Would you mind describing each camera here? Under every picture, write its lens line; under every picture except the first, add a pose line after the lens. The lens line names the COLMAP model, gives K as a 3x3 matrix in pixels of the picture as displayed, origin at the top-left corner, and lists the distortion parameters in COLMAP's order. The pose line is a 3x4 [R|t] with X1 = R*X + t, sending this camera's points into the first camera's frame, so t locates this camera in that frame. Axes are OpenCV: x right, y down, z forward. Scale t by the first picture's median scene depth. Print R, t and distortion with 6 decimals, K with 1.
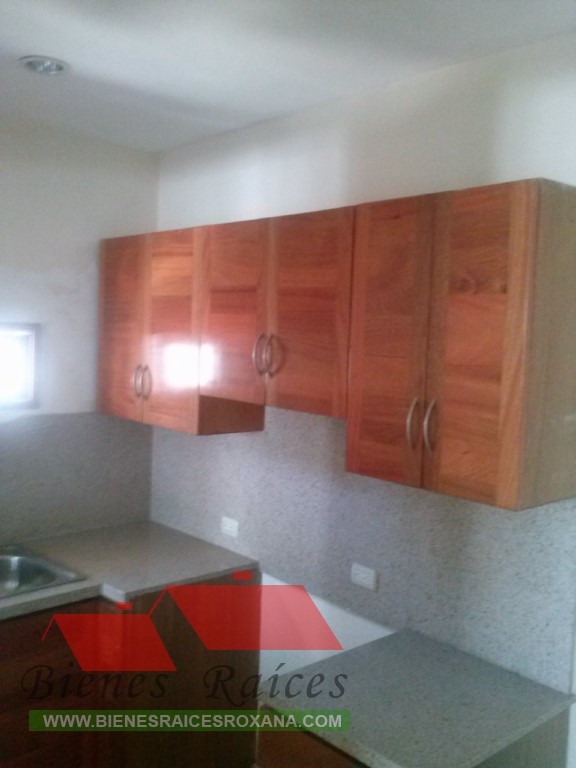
lens RADIAL K [[749.4, 0, 284.9], [0, 749.4, 396.9], [0, 0, 1]] dist [0.011701, 0.001173]
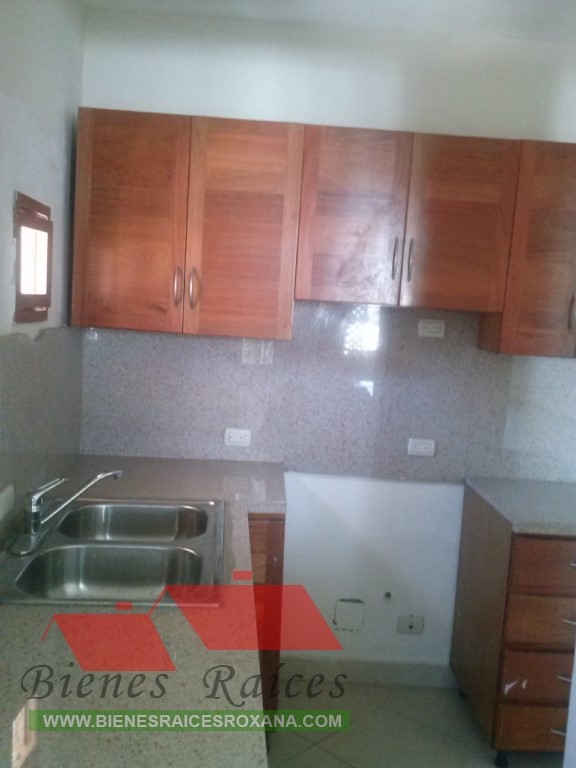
lens RADIAL K [[723.6, 0, 289.3], [0, 723.6, 401.7], [0, 0, 1]] dist [0.116493, -0.320225]
pose [[0.628780, -0.100932, 0.771004, -0.921695], [0.029944, 0.993947, 0.105697, 0.032155], [-0.777006, -0.043374, 0.627997, 0.416833]]
